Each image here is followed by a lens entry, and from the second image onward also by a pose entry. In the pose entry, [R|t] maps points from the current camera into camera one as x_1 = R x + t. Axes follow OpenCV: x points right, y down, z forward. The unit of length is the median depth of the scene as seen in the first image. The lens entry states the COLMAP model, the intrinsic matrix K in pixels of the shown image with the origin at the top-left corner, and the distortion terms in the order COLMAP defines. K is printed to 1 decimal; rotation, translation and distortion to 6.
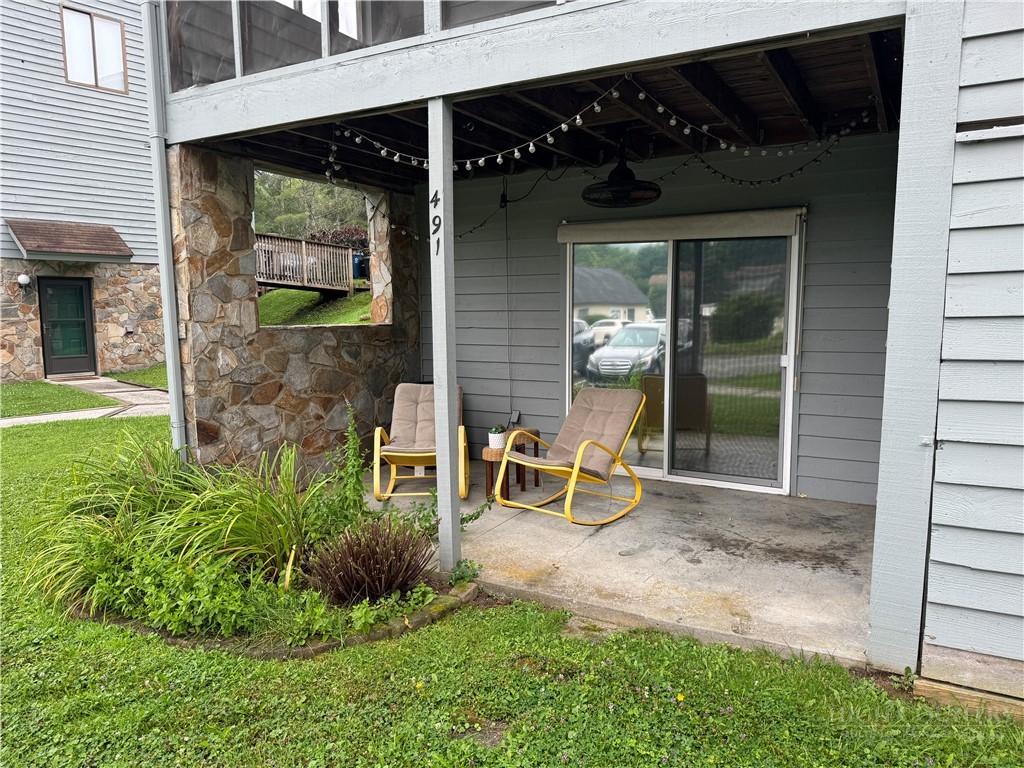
lens RADIAL K [[712.4, 0, 517.3], [0, 712.4, 391.1], [0, 0, 1]] dist [0.075967, -0.085003]
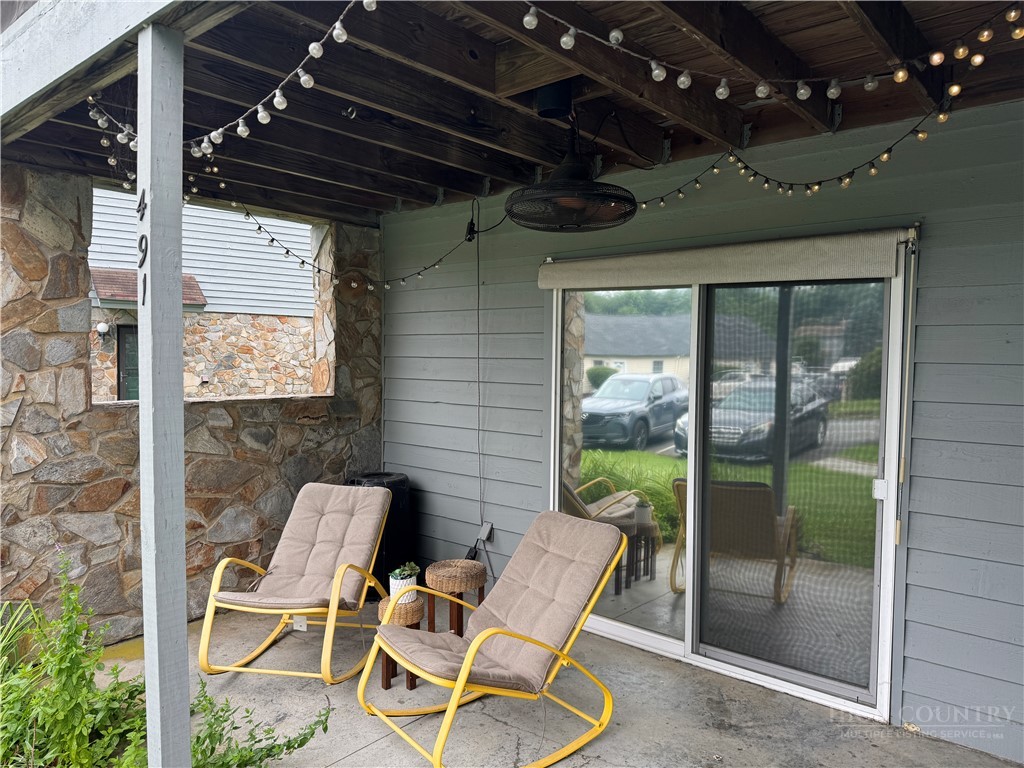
lens RADIAL K [[712.4, 0, 514.3], [0, 712.4, 391.9], [0, 0, 1]] dist [0.075967, -0.085003]
pose [[0.981405, 0.027124, -0.190021, 0.197189], [-0.039514, 0.997311, -0.061719, -0.074918], [0.187836, 0.068080, 0.979838, 0.377229]]
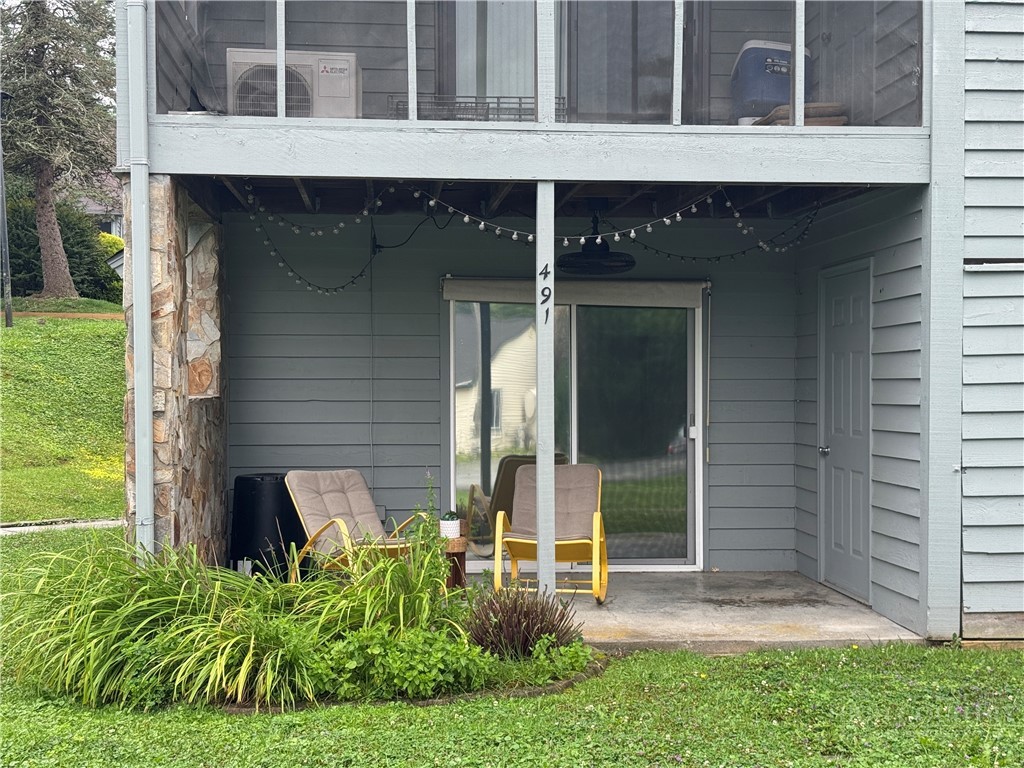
lens RADIAL K [[1404.3, 0, 508.5], [0, 1404.3, 386.2], [0, 0, 1]] dist [0.155807, 0.000000]
pose [[0.827178, 0.003673, 0.561929, -0.952223], [0.059625, 0.993760, -0.094264, 0.064373], [-0.558768, 0.111478, 0.821797, -0.464756]]
